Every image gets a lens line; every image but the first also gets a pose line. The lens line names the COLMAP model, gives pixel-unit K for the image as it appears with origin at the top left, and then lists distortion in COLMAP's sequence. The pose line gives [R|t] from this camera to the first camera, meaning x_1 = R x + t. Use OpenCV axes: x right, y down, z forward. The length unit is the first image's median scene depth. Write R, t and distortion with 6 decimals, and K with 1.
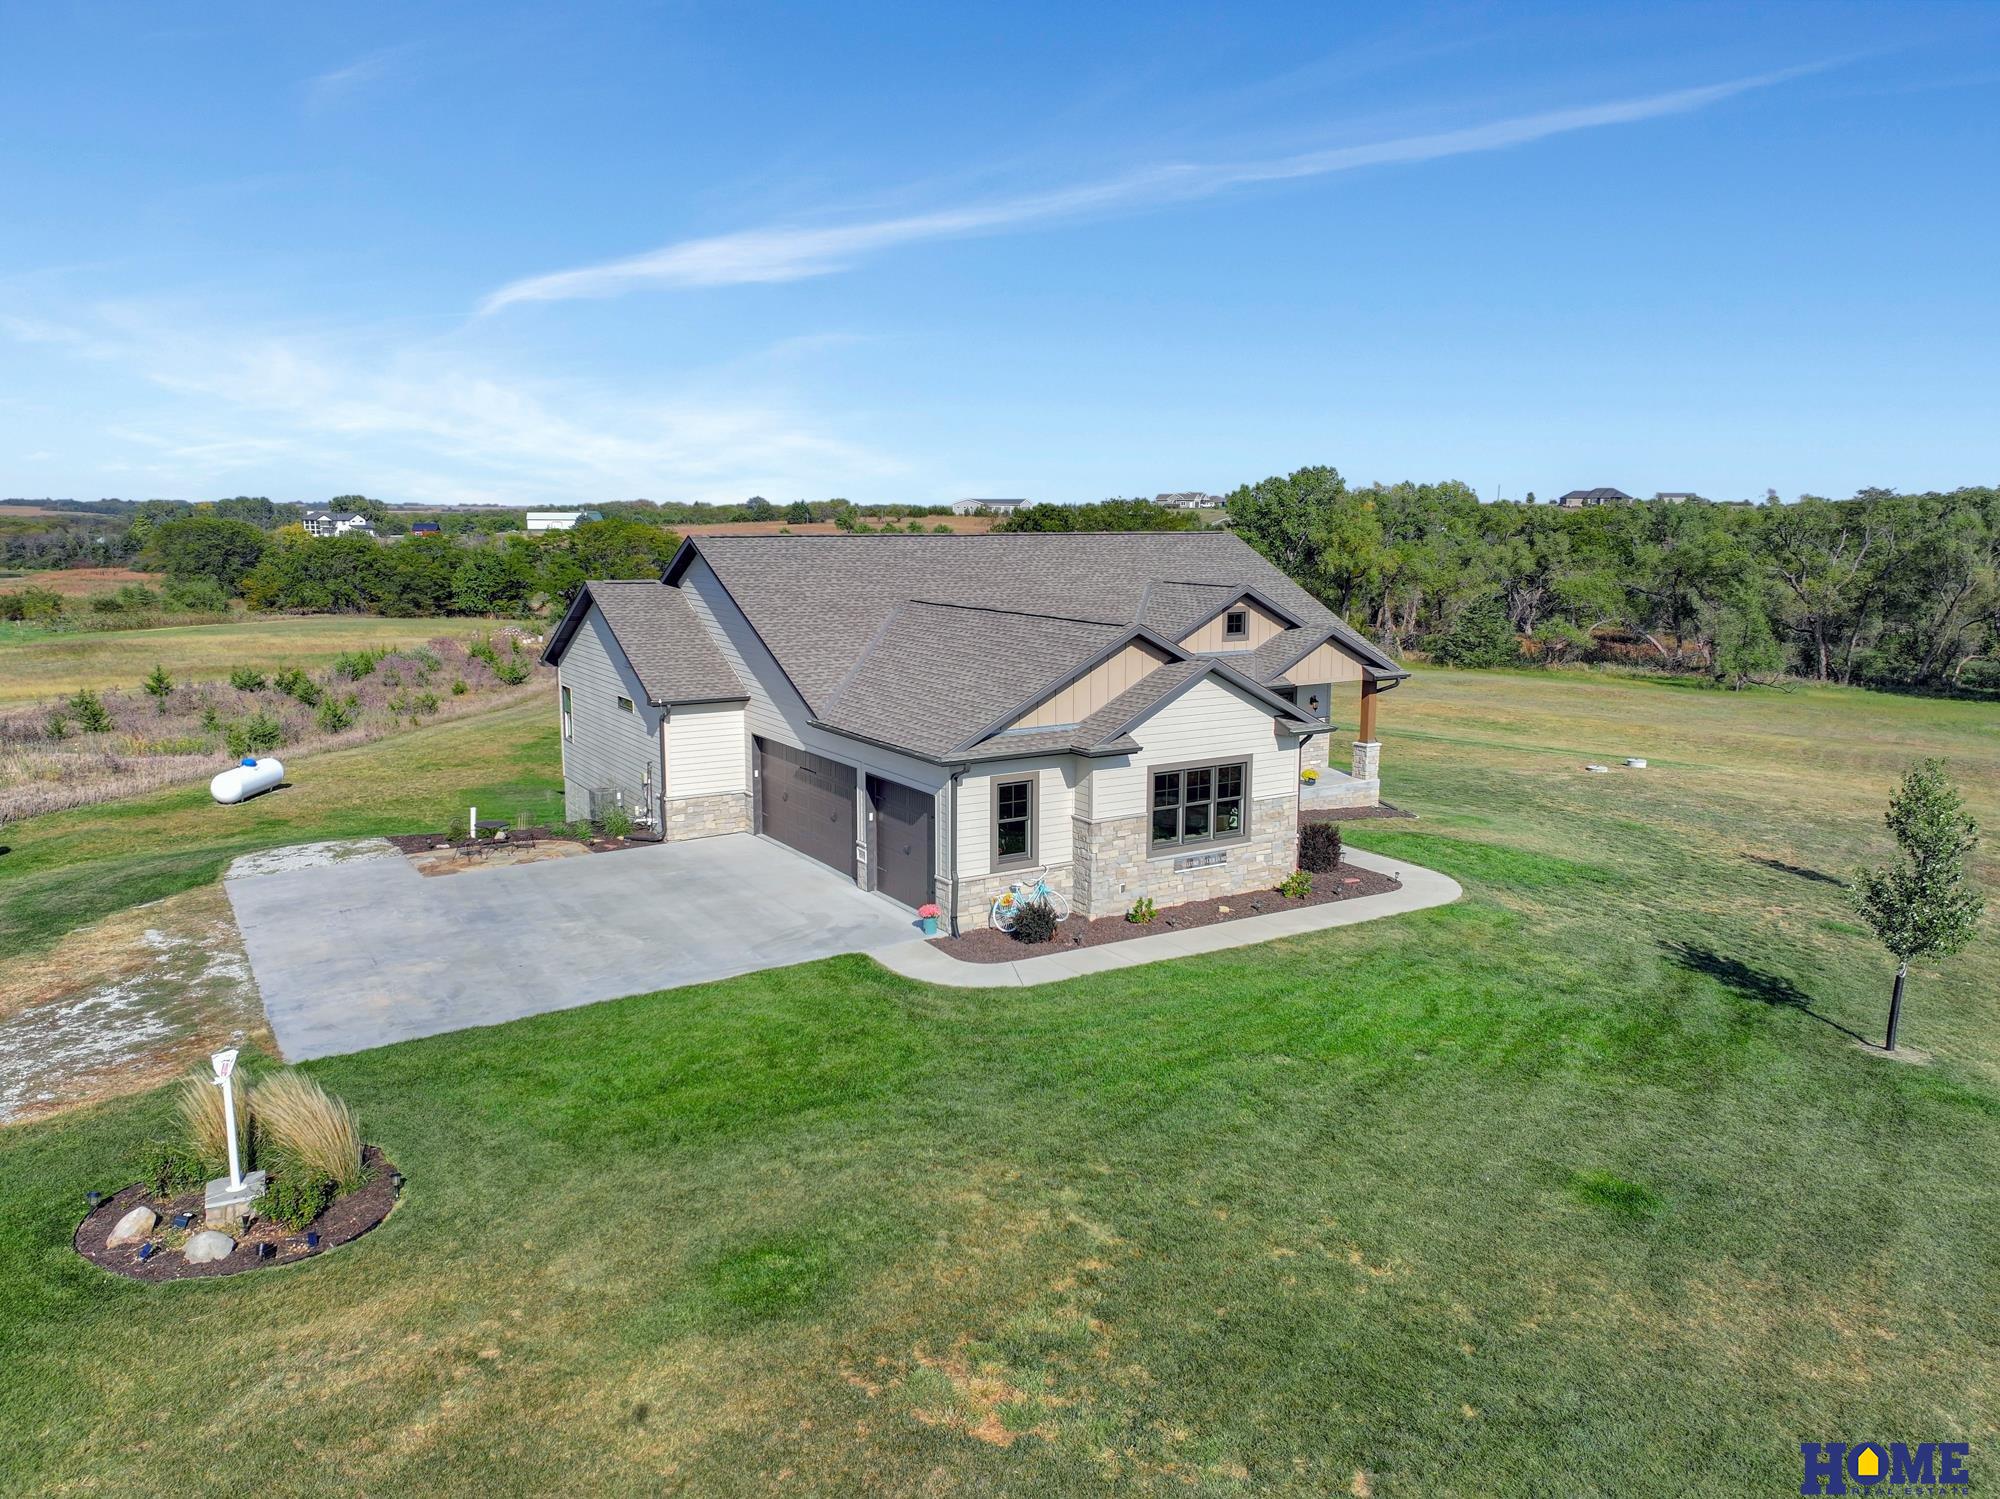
lens RADIAL K [[1402.8, 0, 997.9], [0, 1402.8, 819.8], [0, 0, 1]] dist [0.008148, 0.002973]
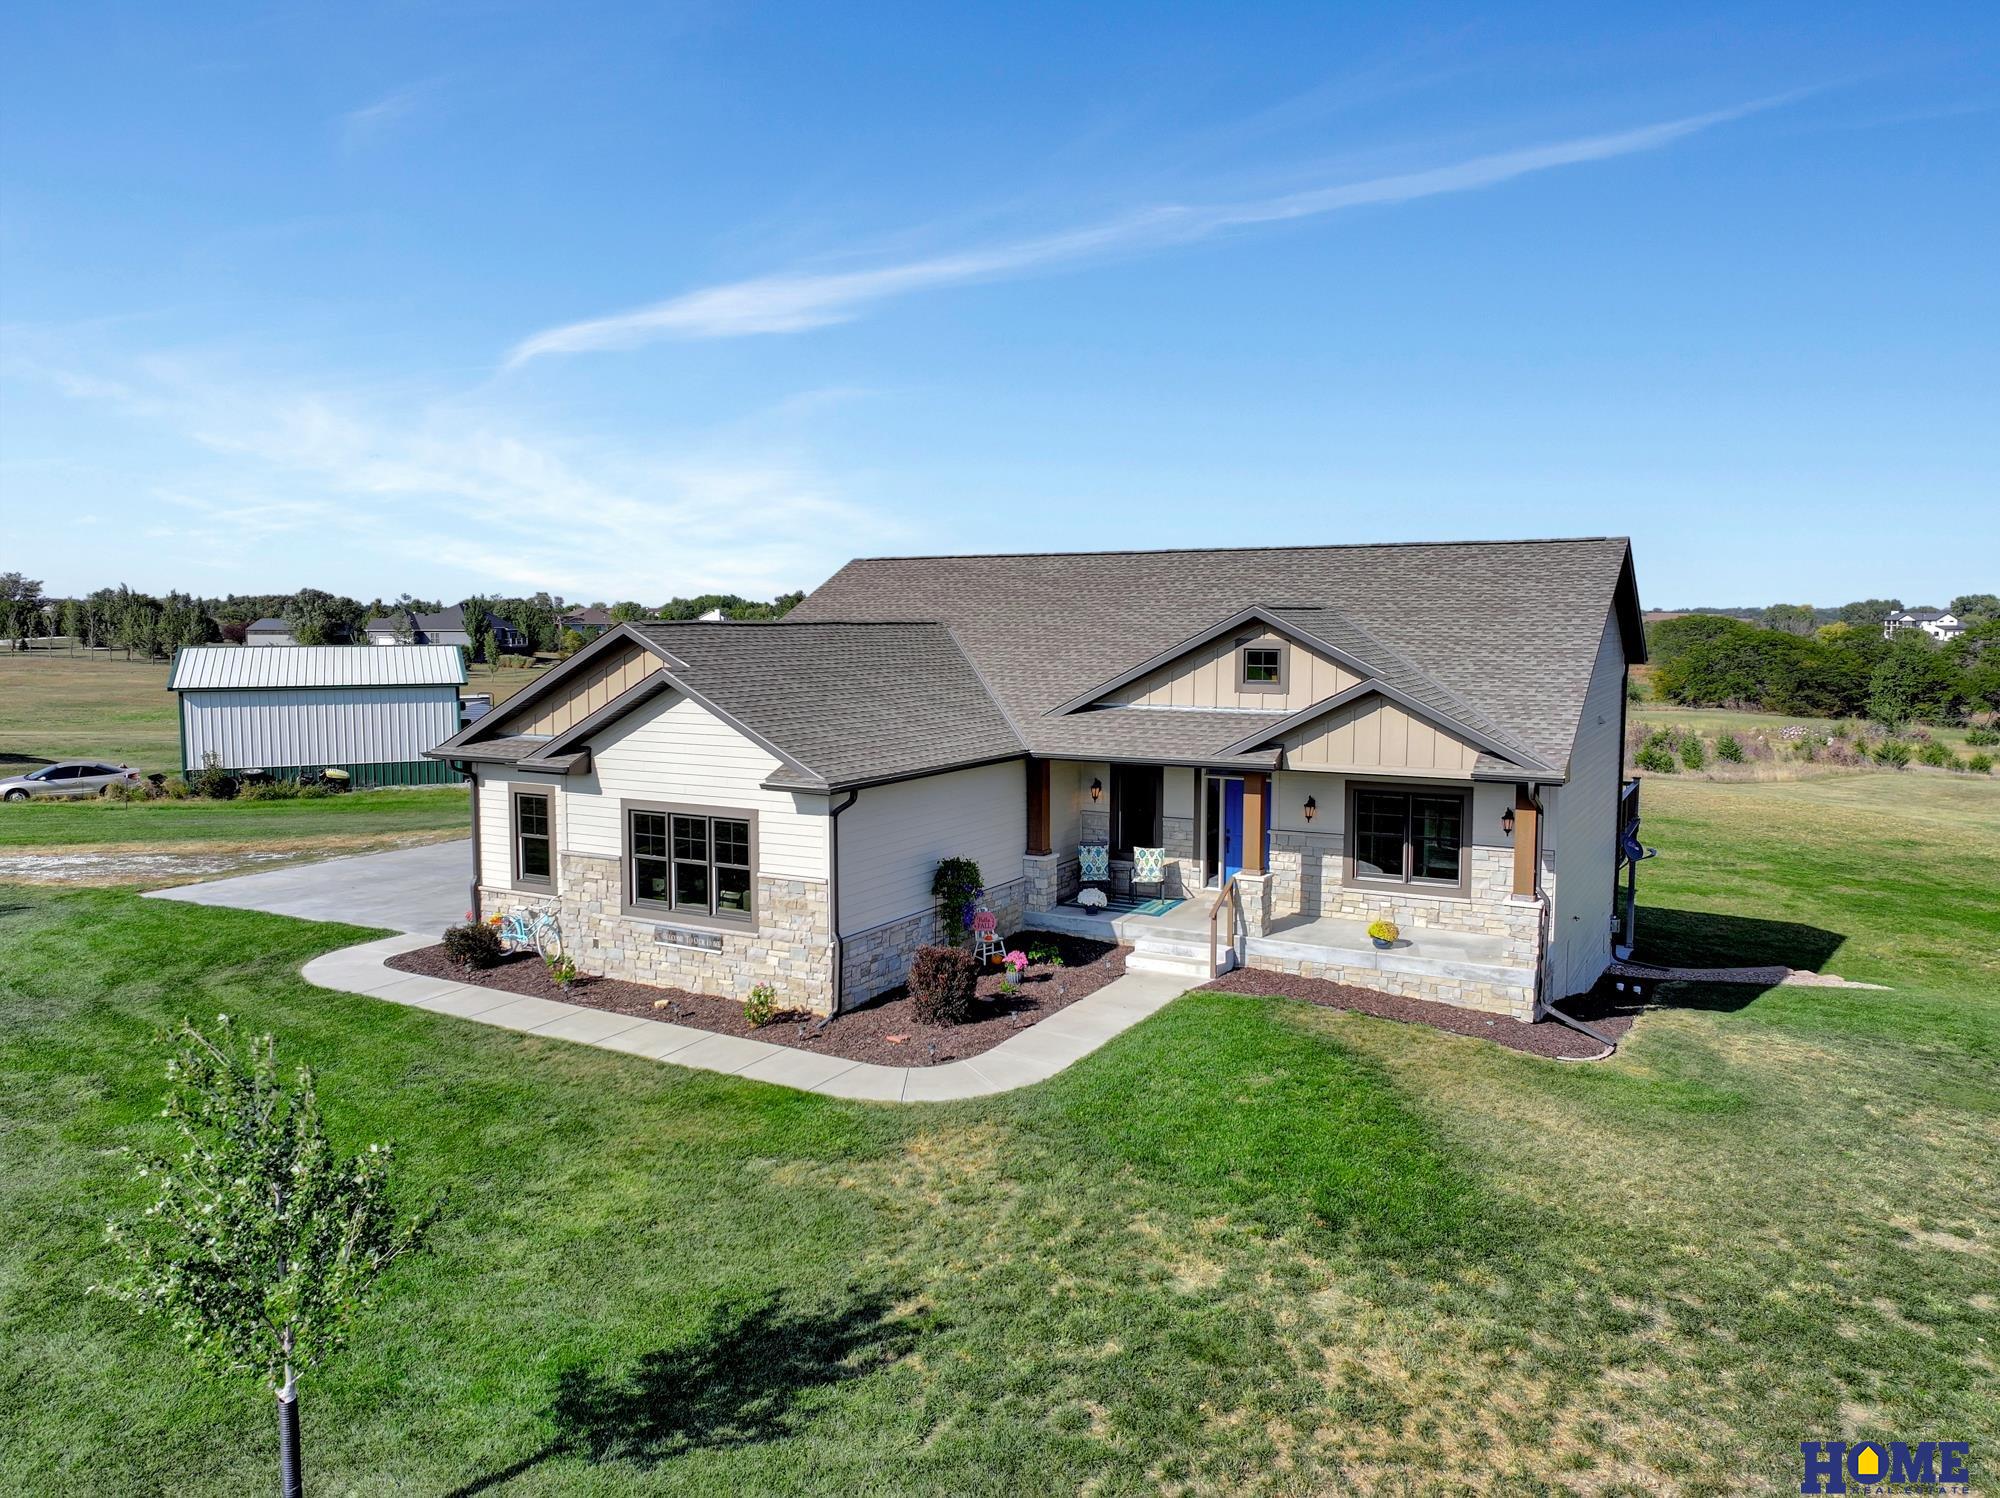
lens RADIAL K [[1402.8, 0, 997.9], [0, 1402.8, 819.3], [0, 0, 1]] dist [0.008148, 0.002973]
pose [[0.473534, 0.121549, -0.872348, 0.881318], [-0.186355, 0.981836, 0.035645, -0.092493], [0.860835, 0.145688, 0.487584, 0.768889]]
